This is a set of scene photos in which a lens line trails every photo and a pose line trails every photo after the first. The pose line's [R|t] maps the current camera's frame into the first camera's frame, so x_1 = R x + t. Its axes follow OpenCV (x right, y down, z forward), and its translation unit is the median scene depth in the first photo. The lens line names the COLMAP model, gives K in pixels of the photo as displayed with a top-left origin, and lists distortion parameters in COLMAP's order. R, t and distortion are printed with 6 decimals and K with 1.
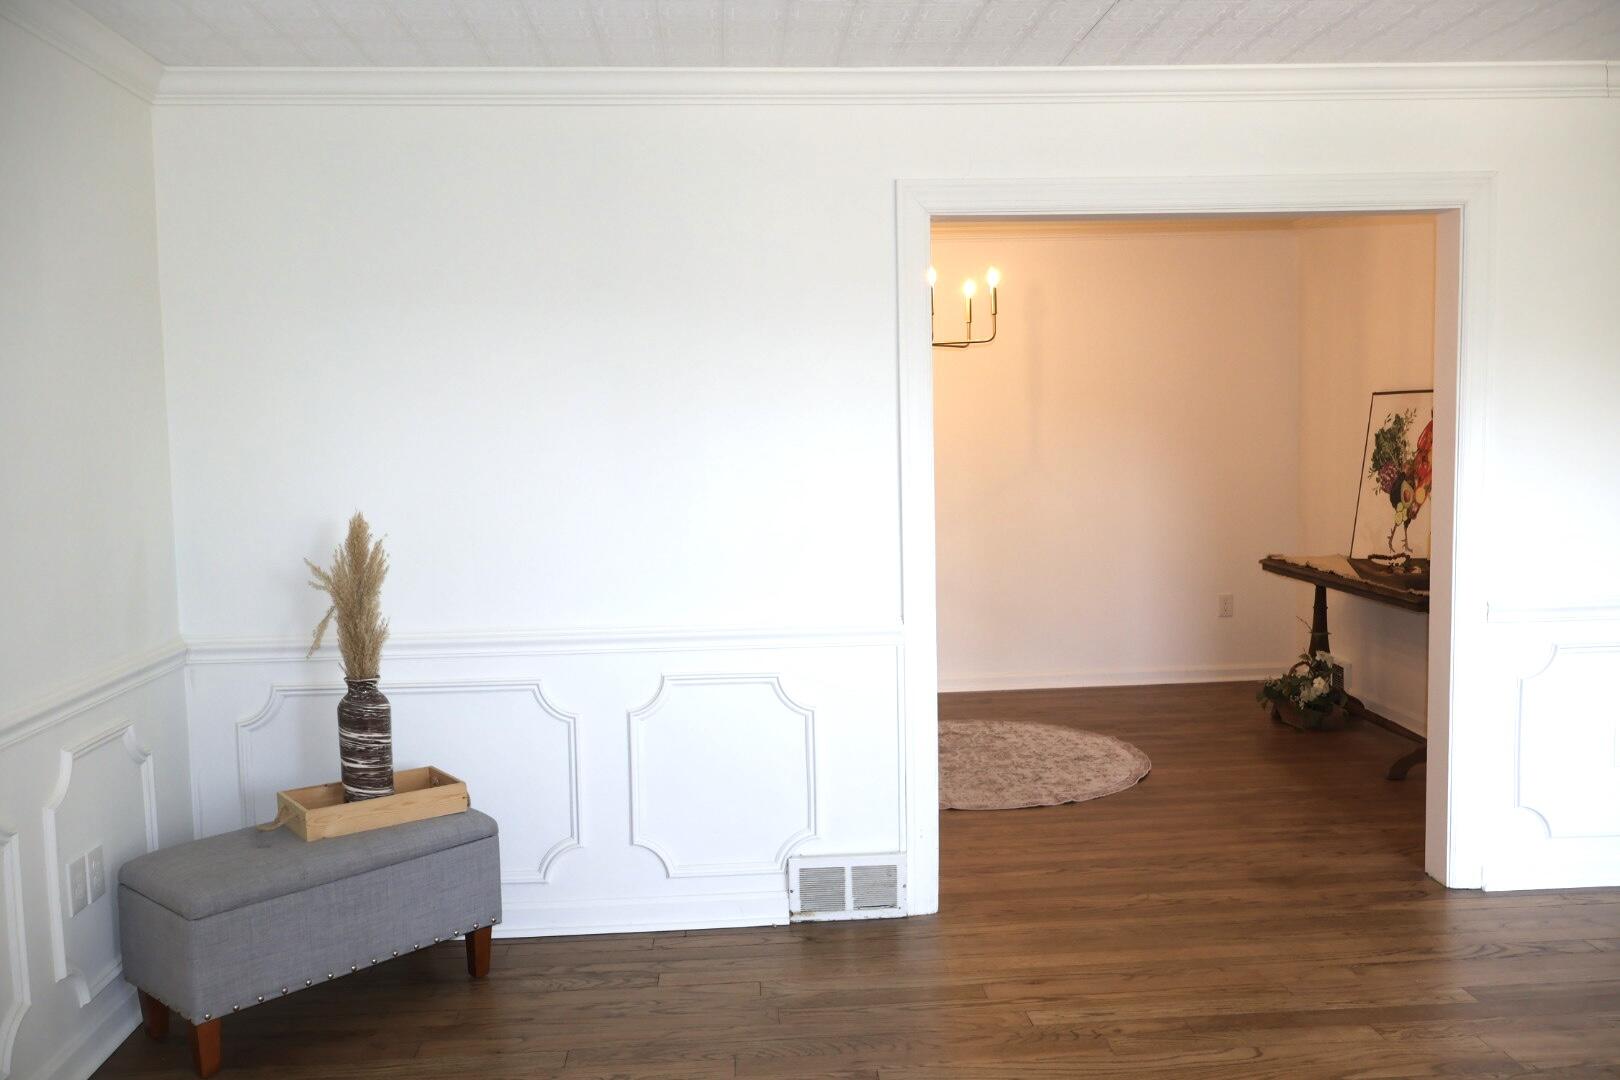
lens RADIAL K [[1344.6, 0, 808.5], [0, 1344.6, 538.3], [0, 0, 1]] dist [0.003438, -0.003430]
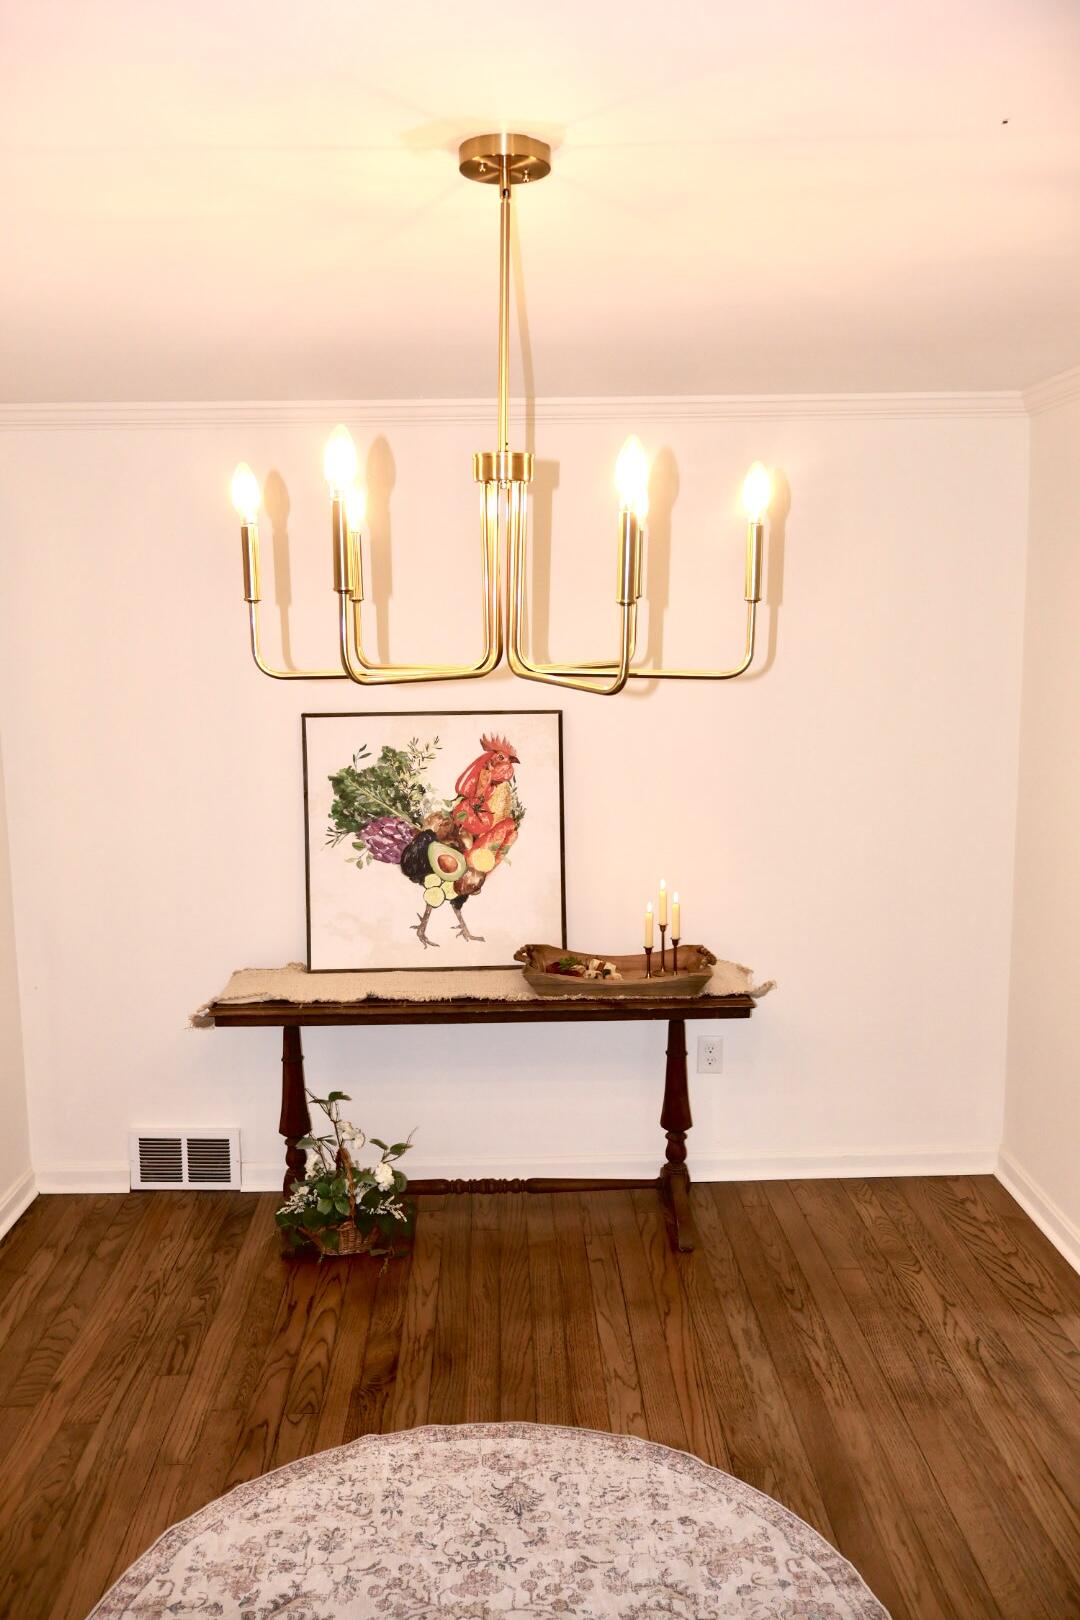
lens RADIAL K [[1344.6, 0, 544.1], [0, 1344.6, 815.4], [0, 0, 1]] dist [0.003438, -0.003430]
pose [[0.036604, -0.124736, 0.991515, -0.238230], [0.098839, 0.987767, 0.120615, -0.134388], [-0.994430, 0.093586, 0.048485, 0.910994]]
